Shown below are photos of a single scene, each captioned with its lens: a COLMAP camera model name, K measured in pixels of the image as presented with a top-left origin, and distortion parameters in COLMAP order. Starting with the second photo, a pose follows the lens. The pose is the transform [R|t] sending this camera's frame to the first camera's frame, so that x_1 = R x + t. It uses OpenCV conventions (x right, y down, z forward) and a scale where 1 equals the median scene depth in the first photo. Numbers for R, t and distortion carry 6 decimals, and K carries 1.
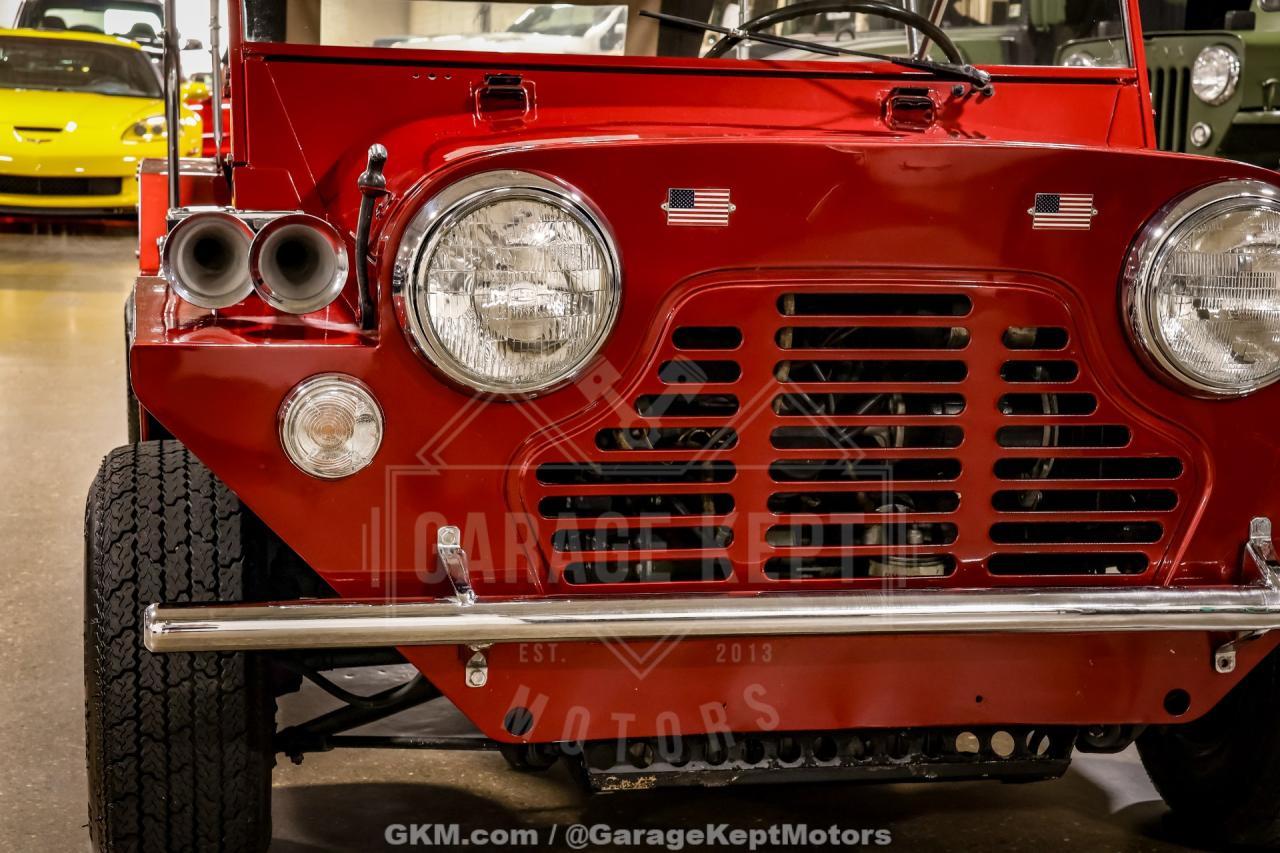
lens RADIAL K [[2111.1, 0, 612.2], [0, 2111.1, 375.3], [0, 0, 1]] dist [0.158346, 0.042287]
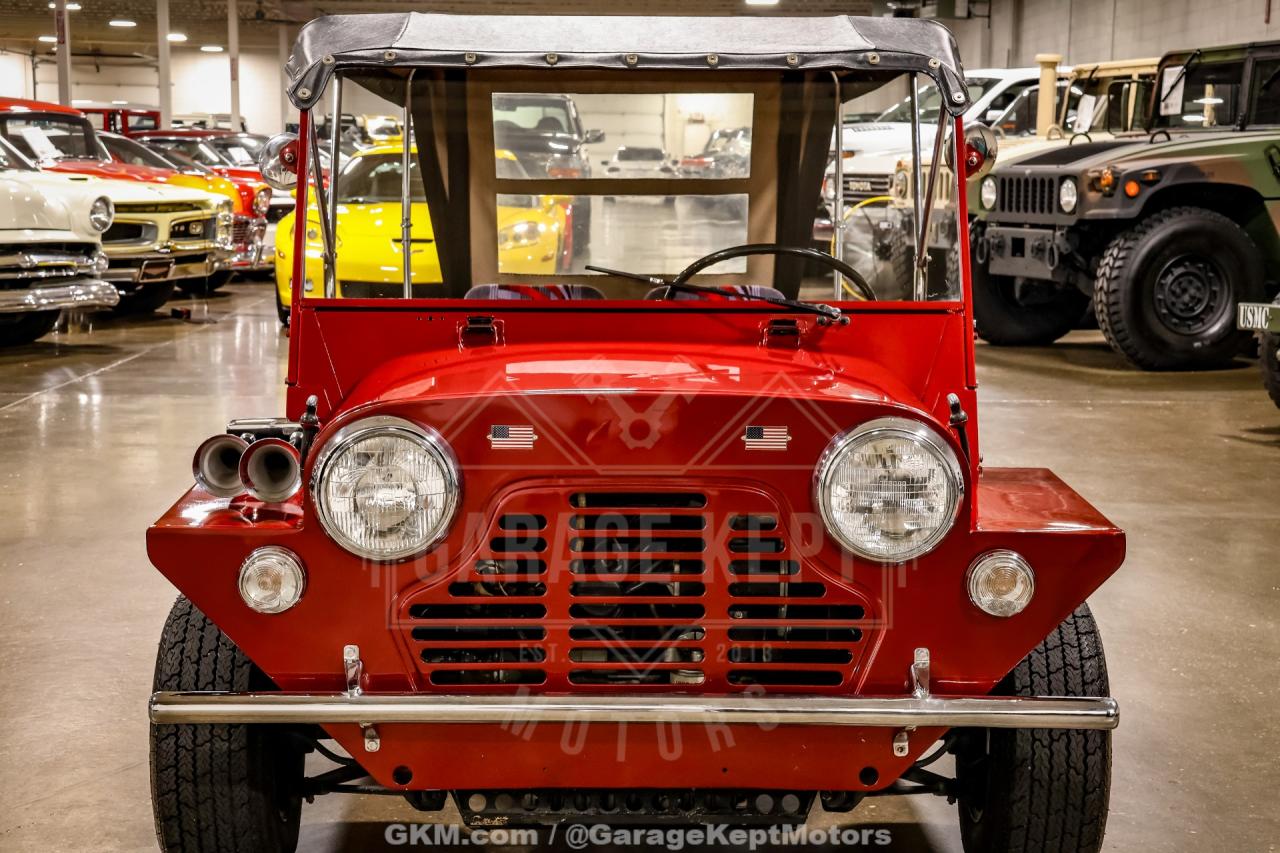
lens RADIAL K [[2235.4, 0, 640.0], [0, 2235.4, 426.5], [0, 0, 1]] dist [0.211256, 0.088095]
pose [[0.982595, 0.004597, -0.185705, 0.395992], [-0.007373, 0.999871, -0.014258, -0.059710], [0.185616, 0.015379, 0.982502, -0.519317]]
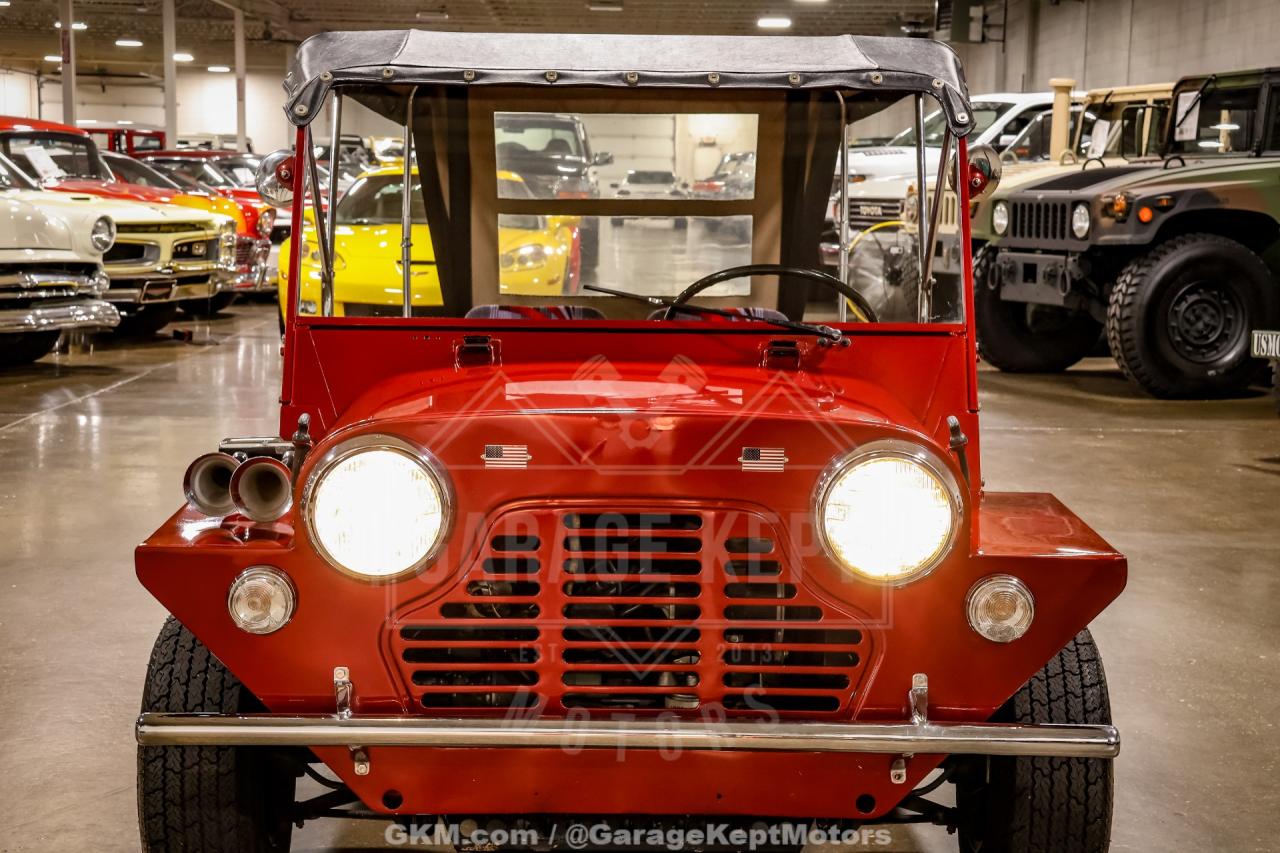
lens RADIAL K [[2265.2, 0, 640.0], [0, 2265.2, 426.5], [0, 0, 1]] dist [0.213326, 0.141588]
pose [[0.981832, 0.008983, -0.189539, 0.404781], [-0.014160, 0.999562, -0.025978, -0.055745], [0.189223, 0.028190, 0.981529, -0.519491]]
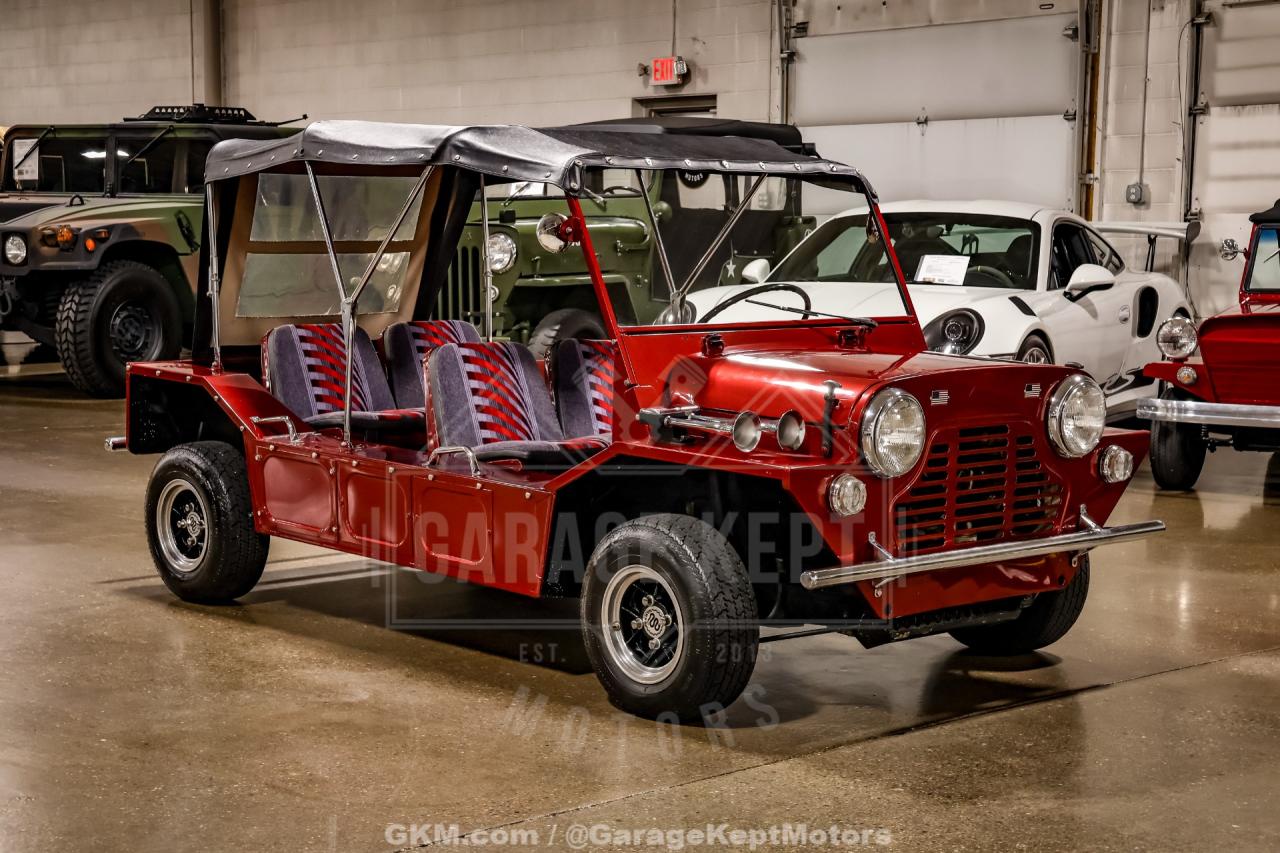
lens RADIAL K [[2067.7, 0, 640.0], [0, 2067.7, 426.5], [0, 0, 1]] dist [0.133121, 0.397035]
pose [[0.859665, -0.064573, 0.506761, -1.411582], [0.077529, 0.996980, -0.004482, -0.056874], [-0.504941, 0.043141, 0.862075, -0.887374]]
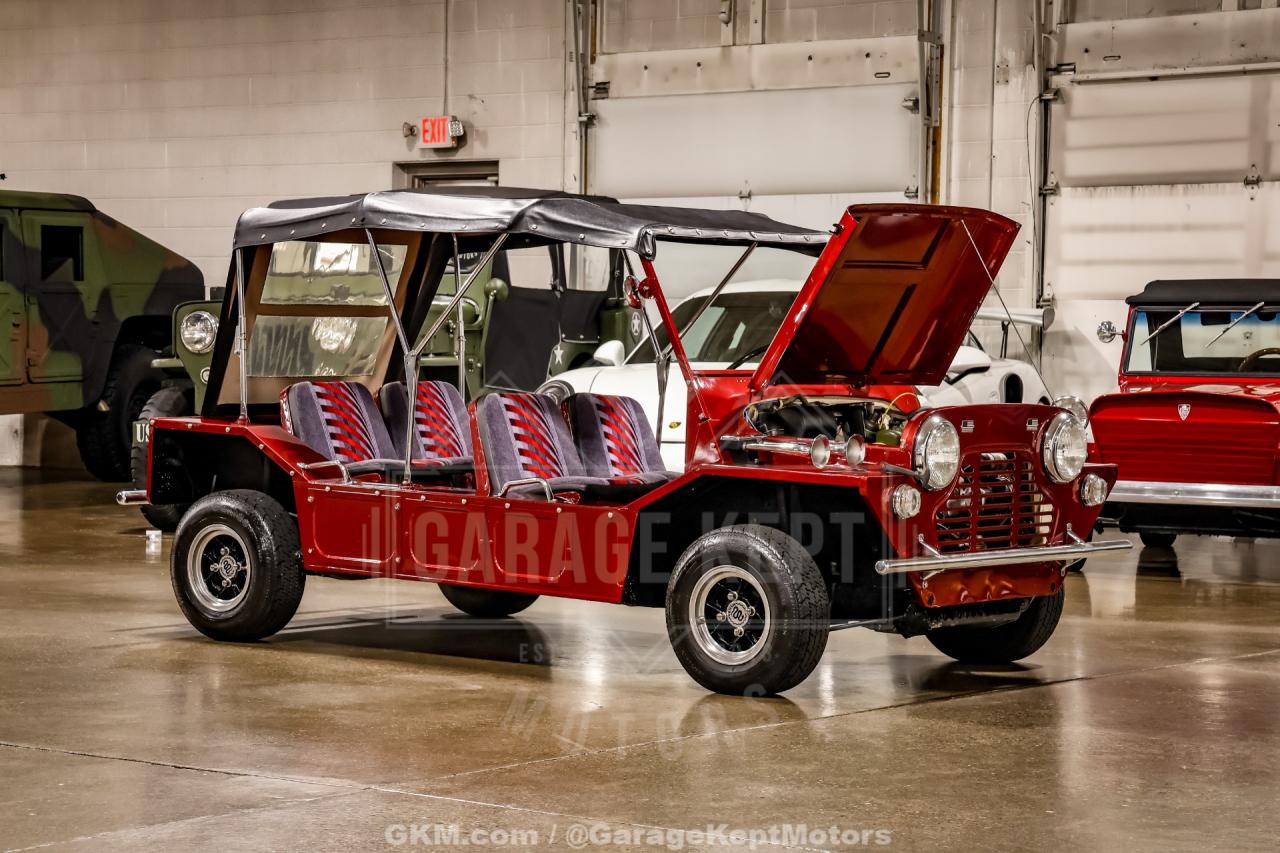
lens RADIAL K [[2861.5, 0, 640.0], [0, 2861.5, 426.5], [0, 0, 1]] dist [0.320357, -0.071898]
pose [[0.769901, -0.031391, 0.637391, -2.758350], [0.085608, 0.994842, -0.054410, 0.098513], [-0.632396, 0.096456, 0.768617, -1.766124]]
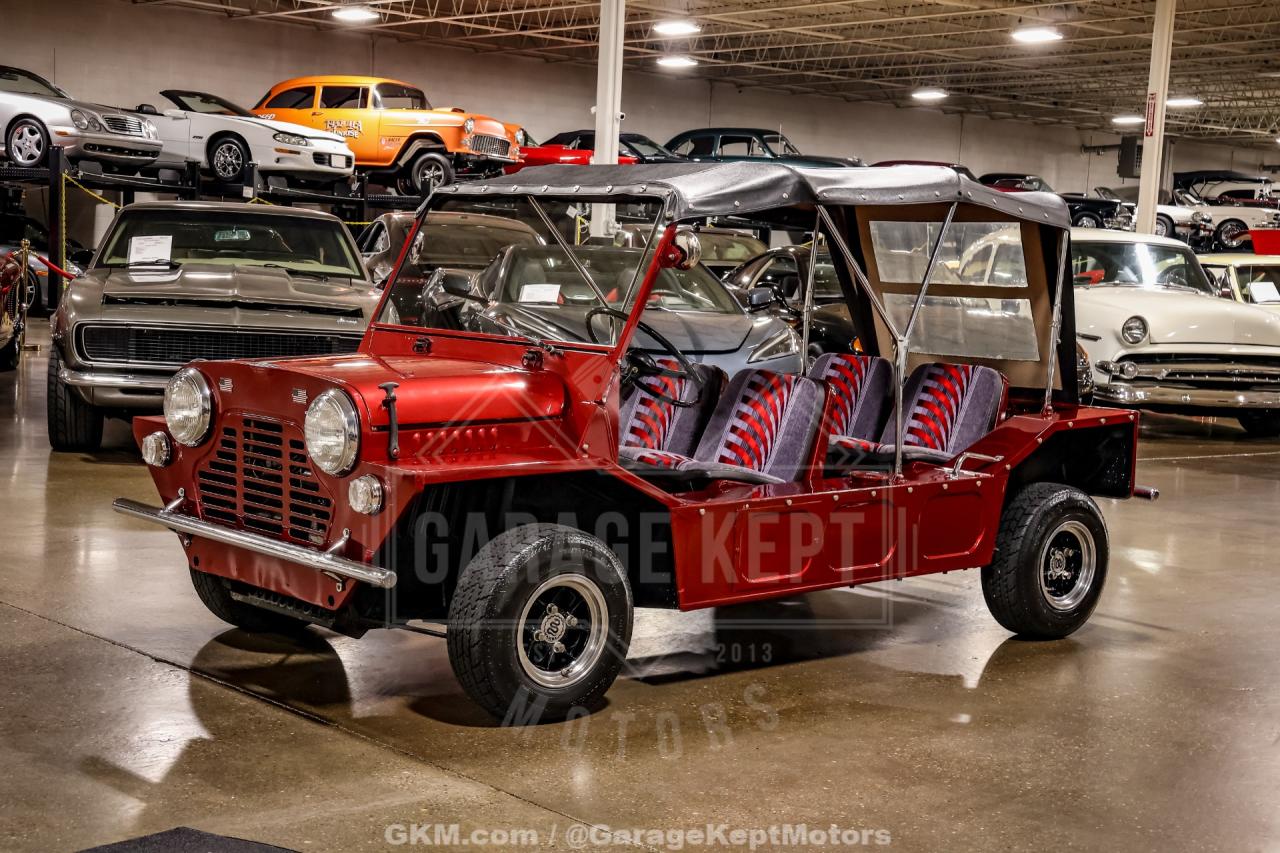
lens RADIAL K [[1853.8, 0, 640.0], [0, 1853.8, 426.5], [0, 0, 1]] dist [0.123111, 0.075257]
pose [[0.512253, 0.075186, -0.855537, 2.265298], [-0.143898, 0.989592, 0.000808, -0.098029], [0.846694, 0.122696, 0.517741, 0.171842]]
